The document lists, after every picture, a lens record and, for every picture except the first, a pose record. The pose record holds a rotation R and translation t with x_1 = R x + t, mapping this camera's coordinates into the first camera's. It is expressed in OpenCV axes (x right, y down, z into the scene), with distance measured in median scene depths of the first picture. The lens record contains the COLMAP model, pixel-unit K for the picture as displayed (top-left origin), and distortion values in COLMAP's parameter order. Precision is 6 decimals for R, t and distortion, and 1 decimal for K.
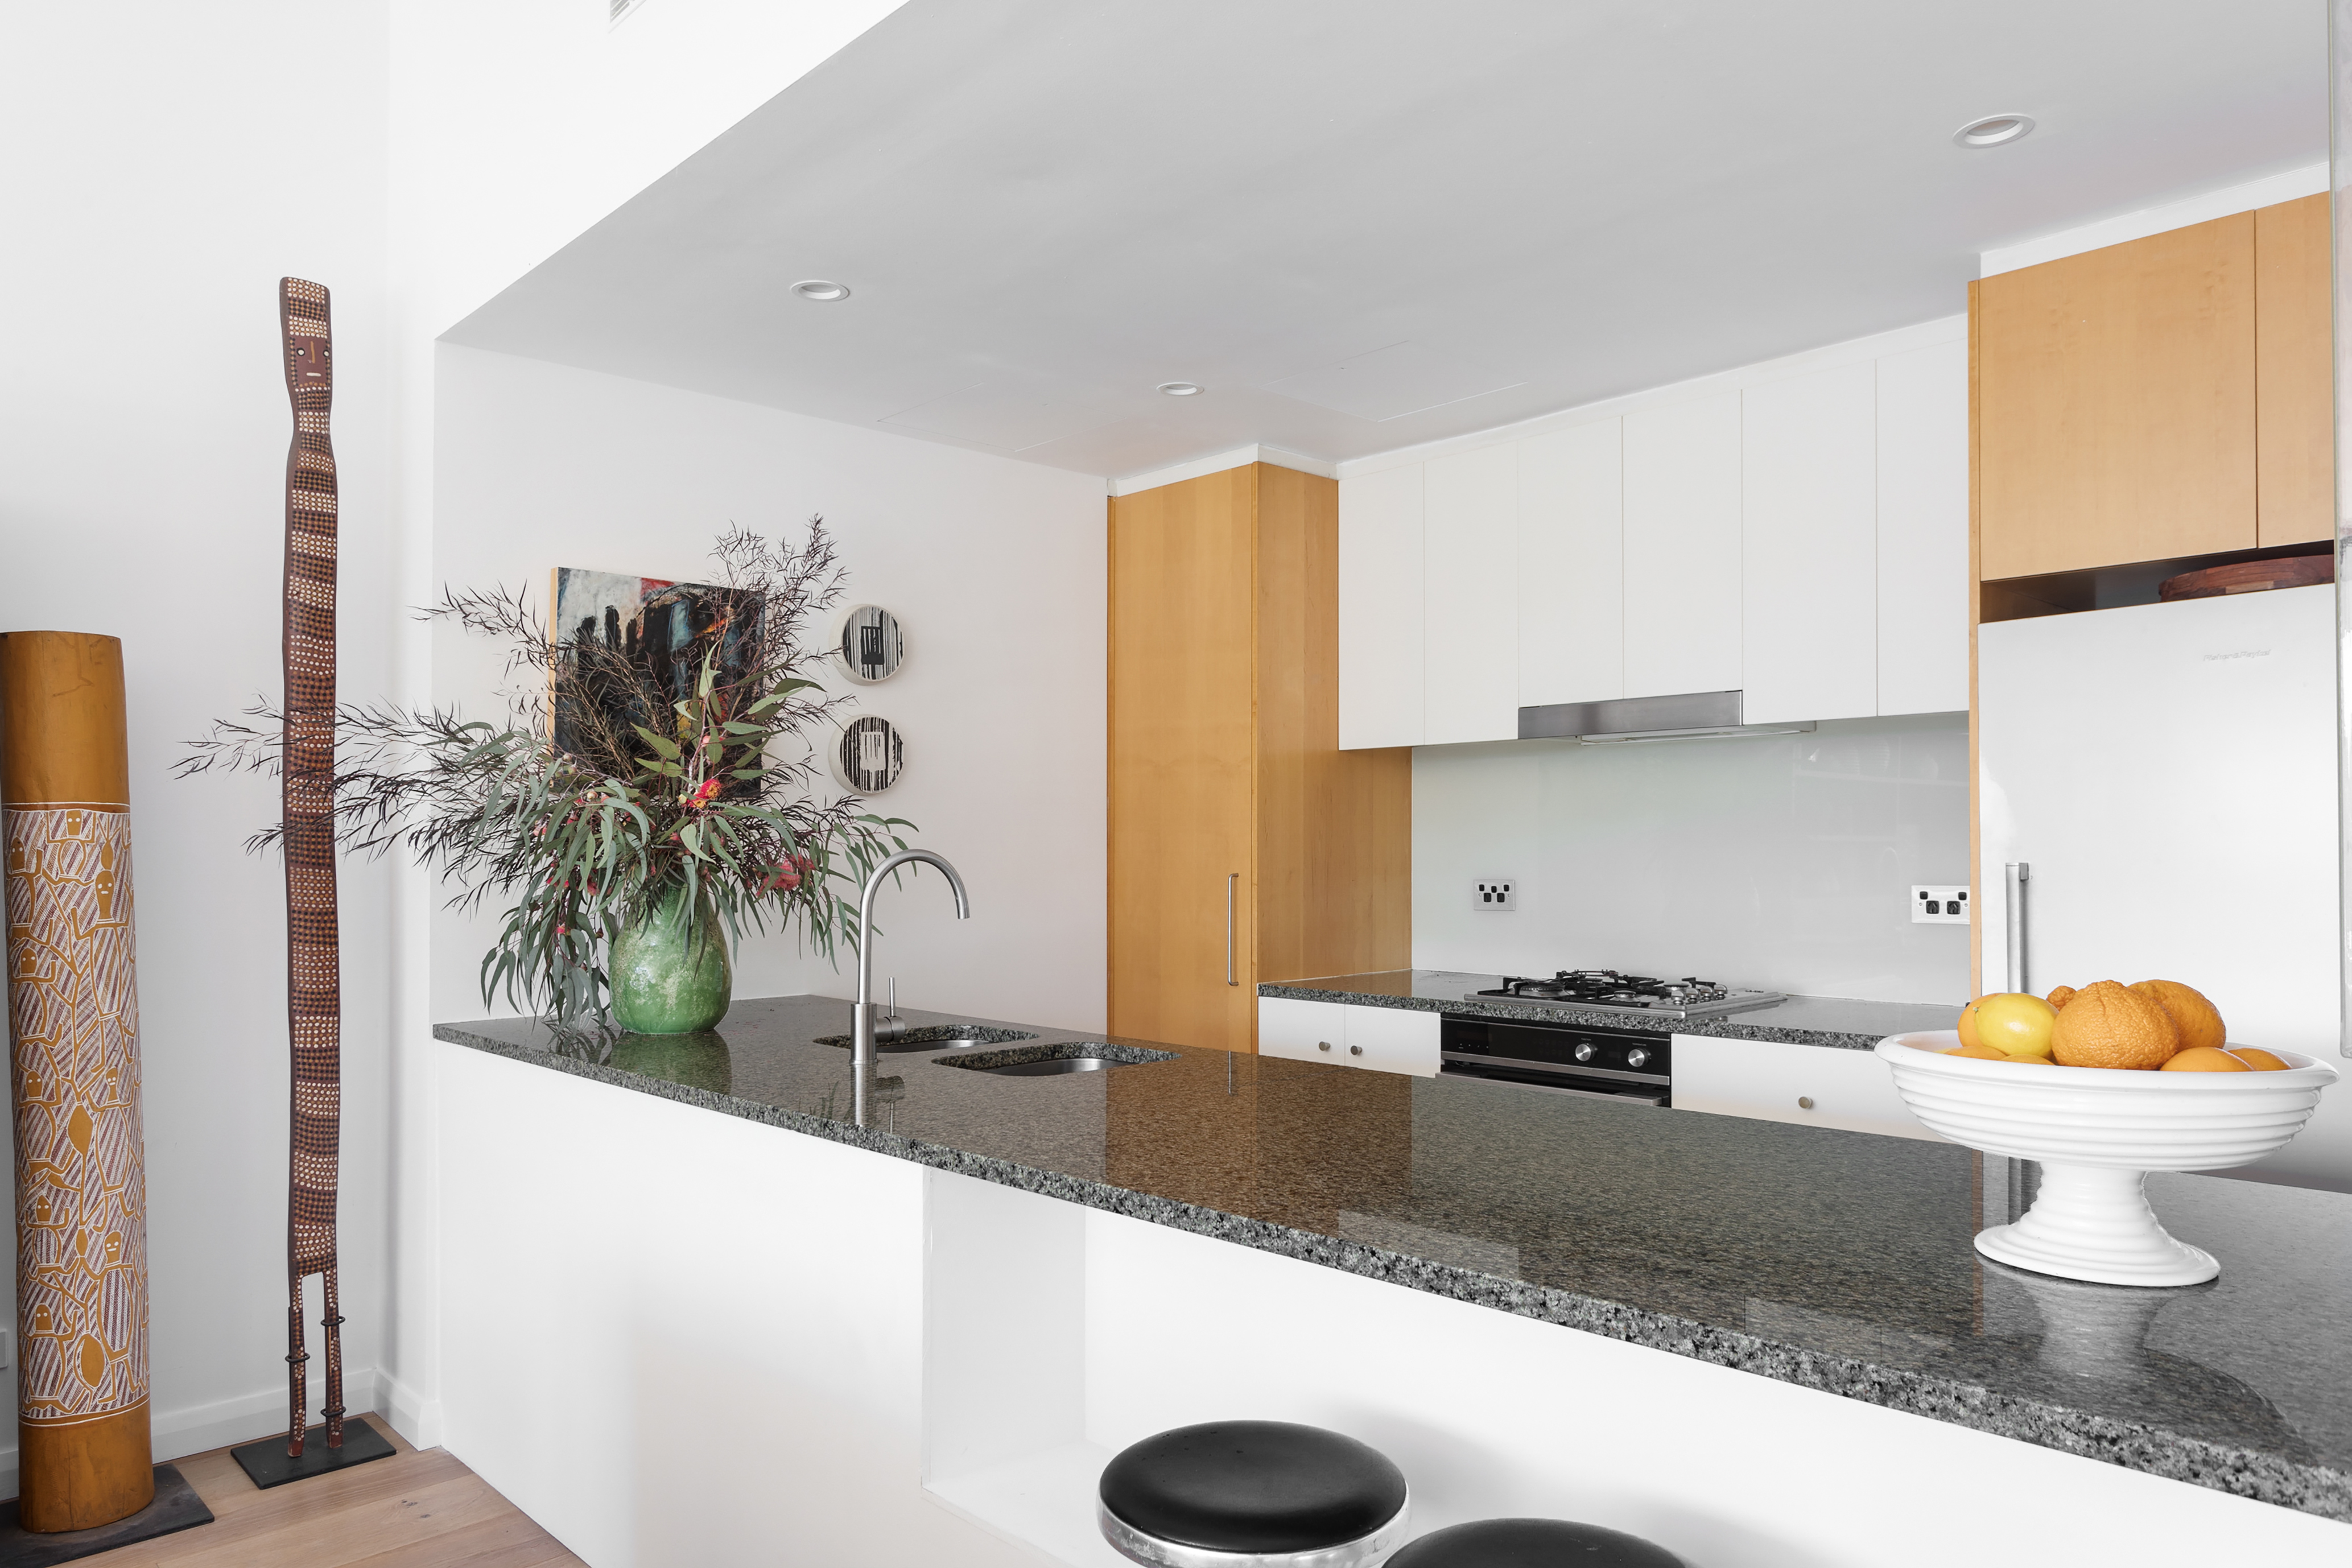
lens RADIAL K [[1551.1, 0, 1173.6], [0, 1551.1, 840.1], [0, 0, 1]] dist [0.006400, -0.000956]
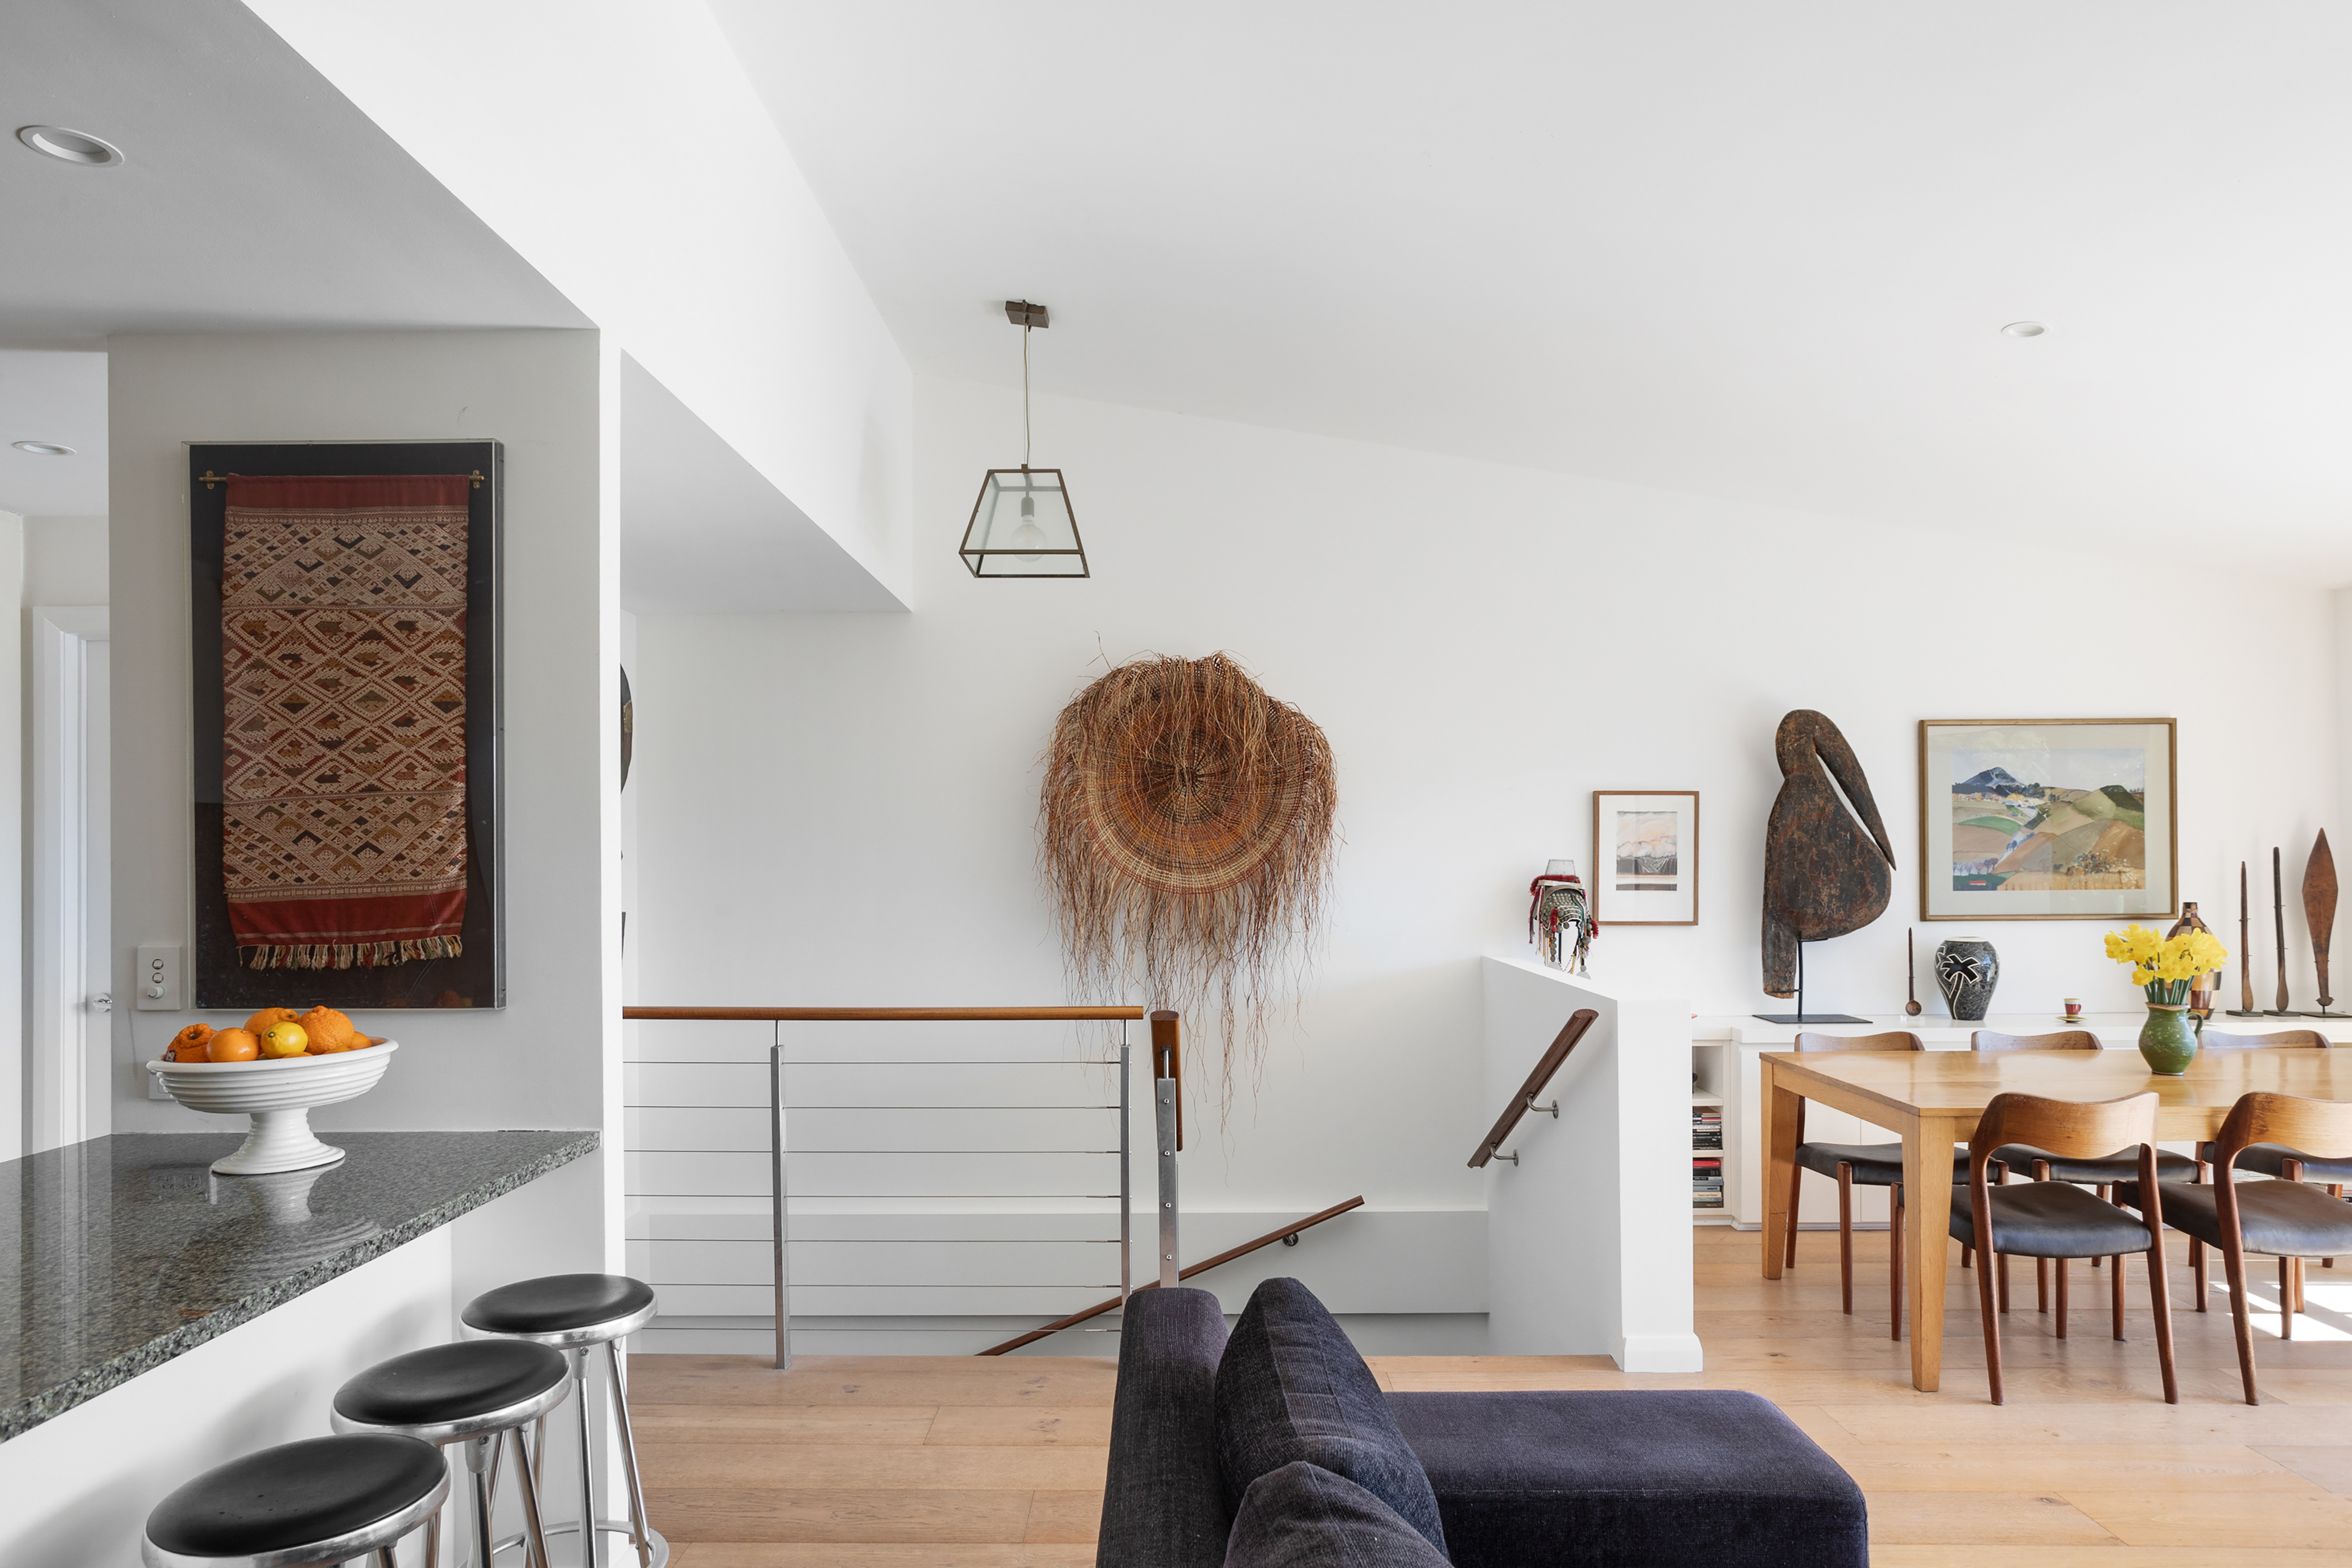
lens RADIAL K [[1419.4, 0, 1132.4], [0, 1419.4, 857.2], [0, 0, 1]] dist [-0.006134, 0.001446]
pose [[-0.705711, 0.015331, 0.708334, -0.551326], [0.011379, 0.999882, -0.010304, -0.026921], [-0.708409, 0.000788, -0.705802, 0.613700]]
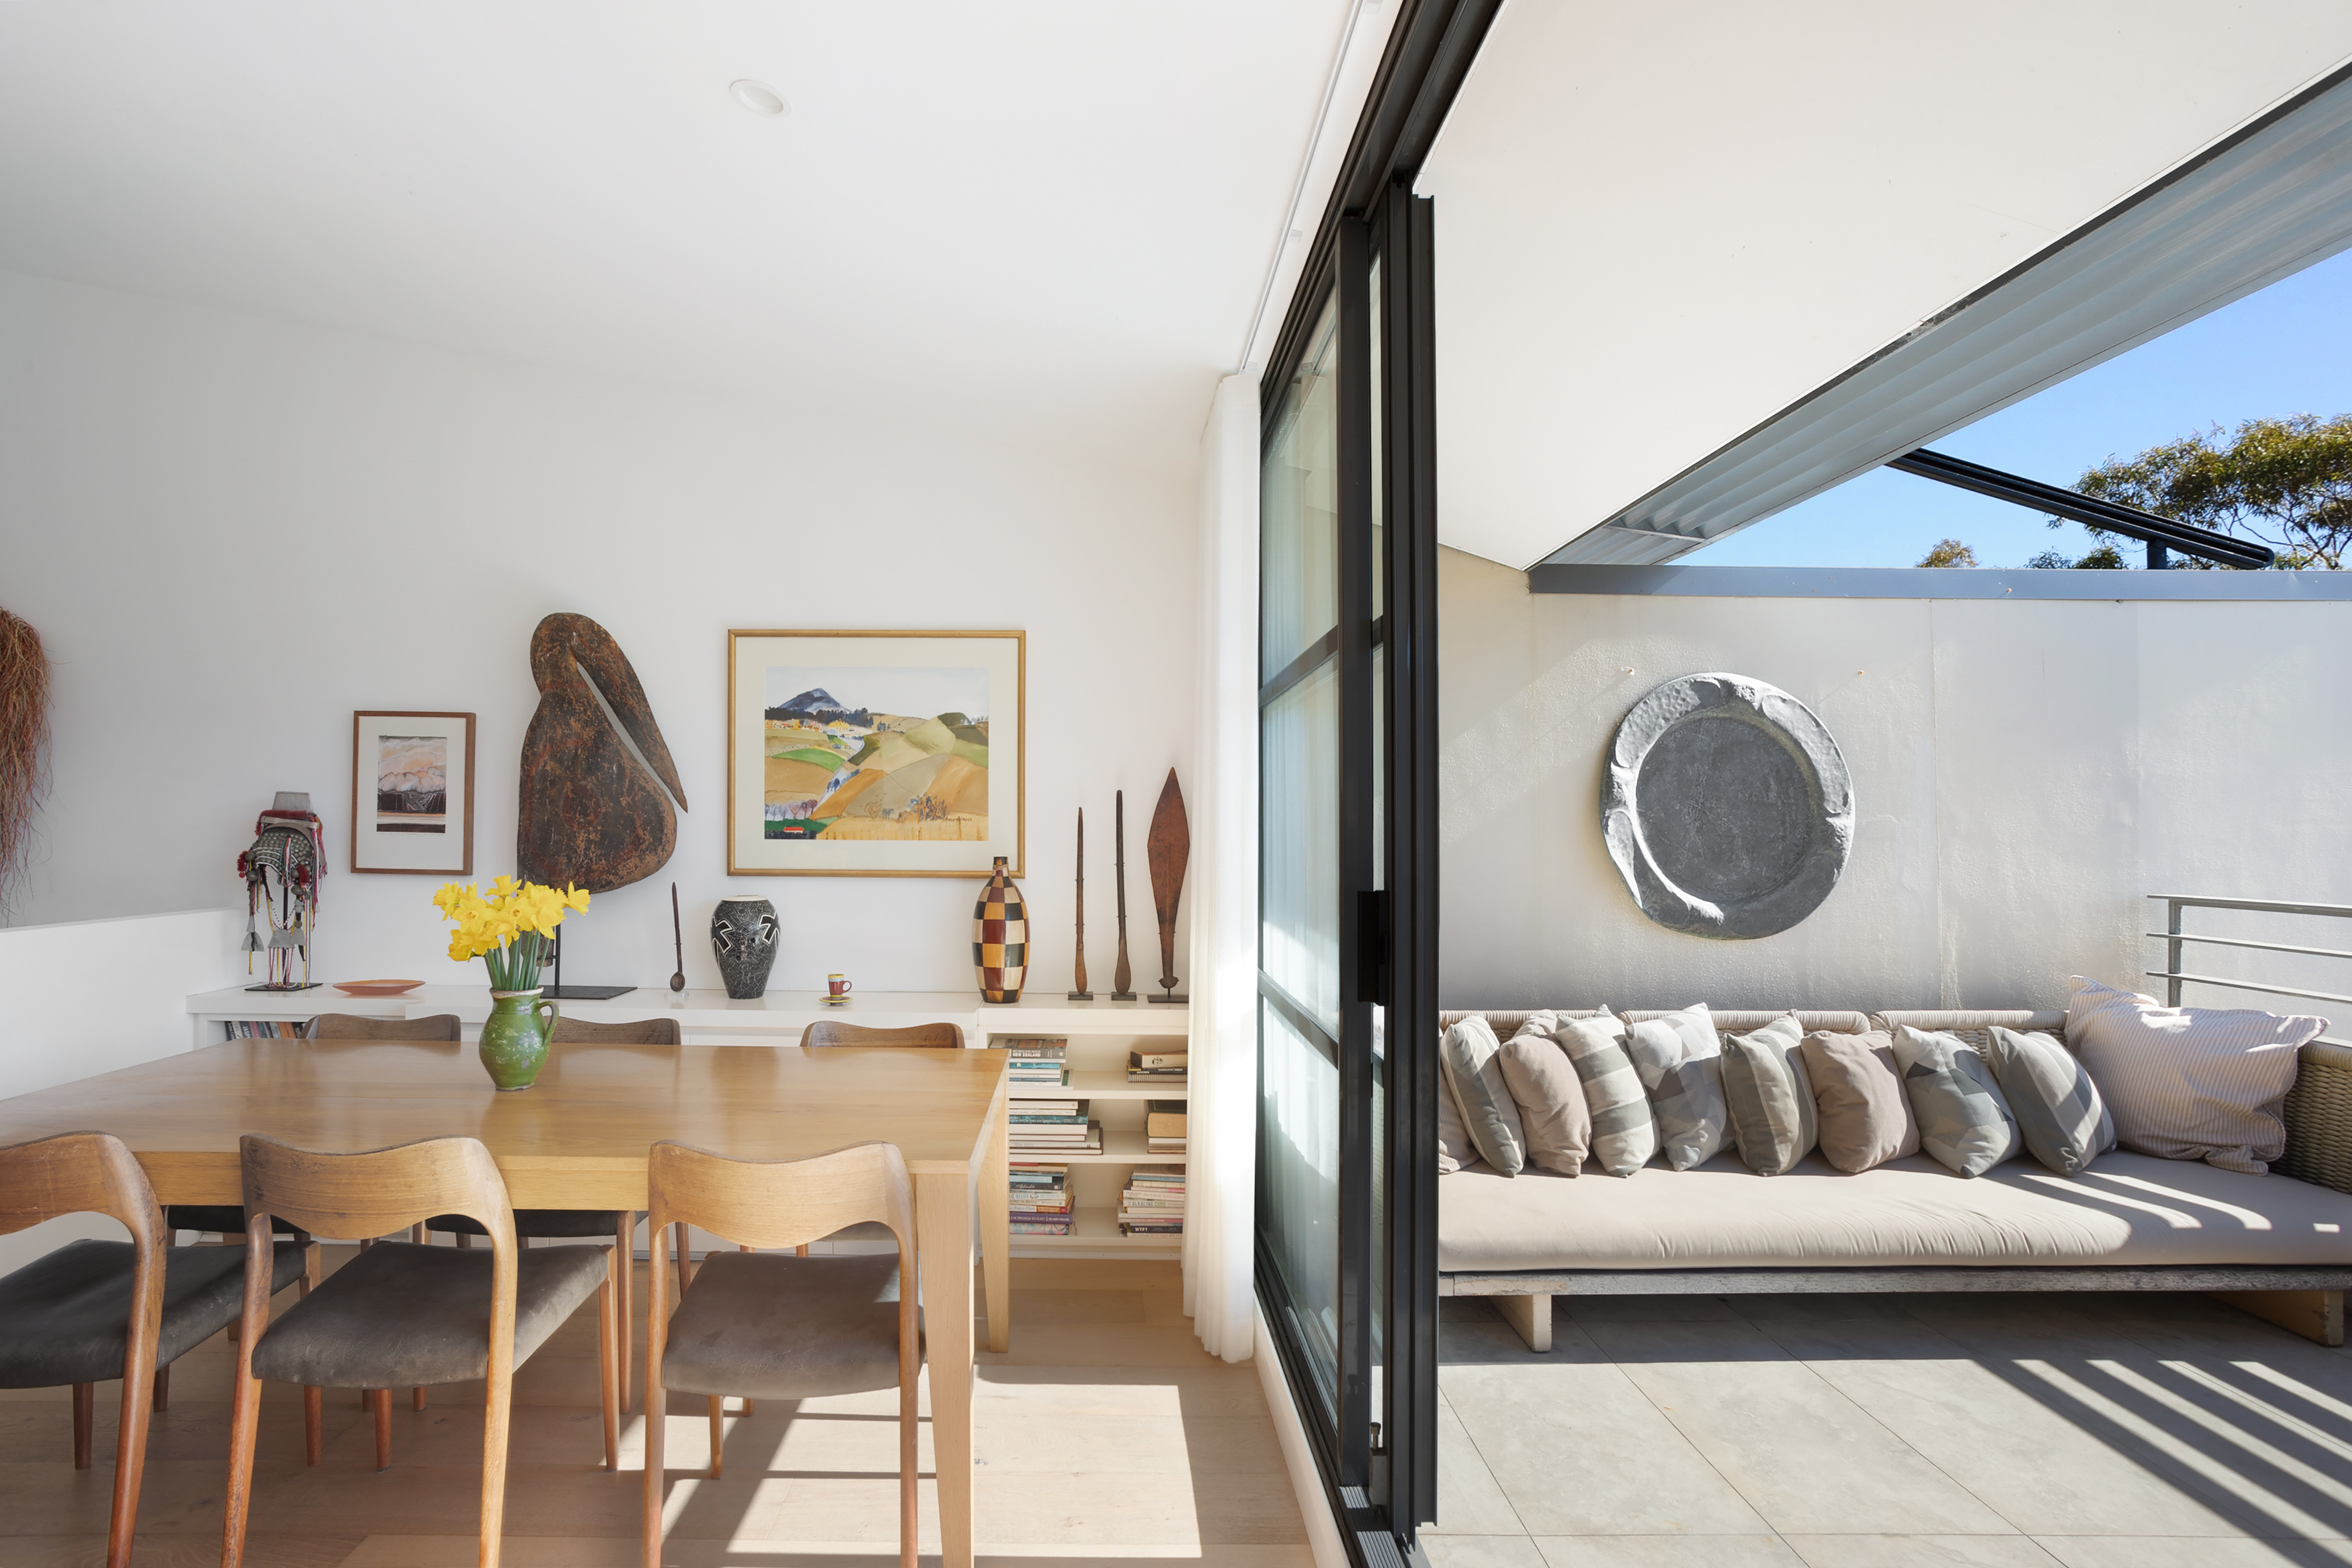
lens RADIAL K [[1243.3, 0, 1139.7], [0, 1243.3, 805.1], [0, 0, 1]] dist [-0.027718, 0.010922]
pose [[-0.717247, 0.011942, 0.696716, -1.106537], [-0.005918, 0.999713, -0.023227, -0.001965], [-0.696794, -0.020783, -0.716970, -0.562690]]
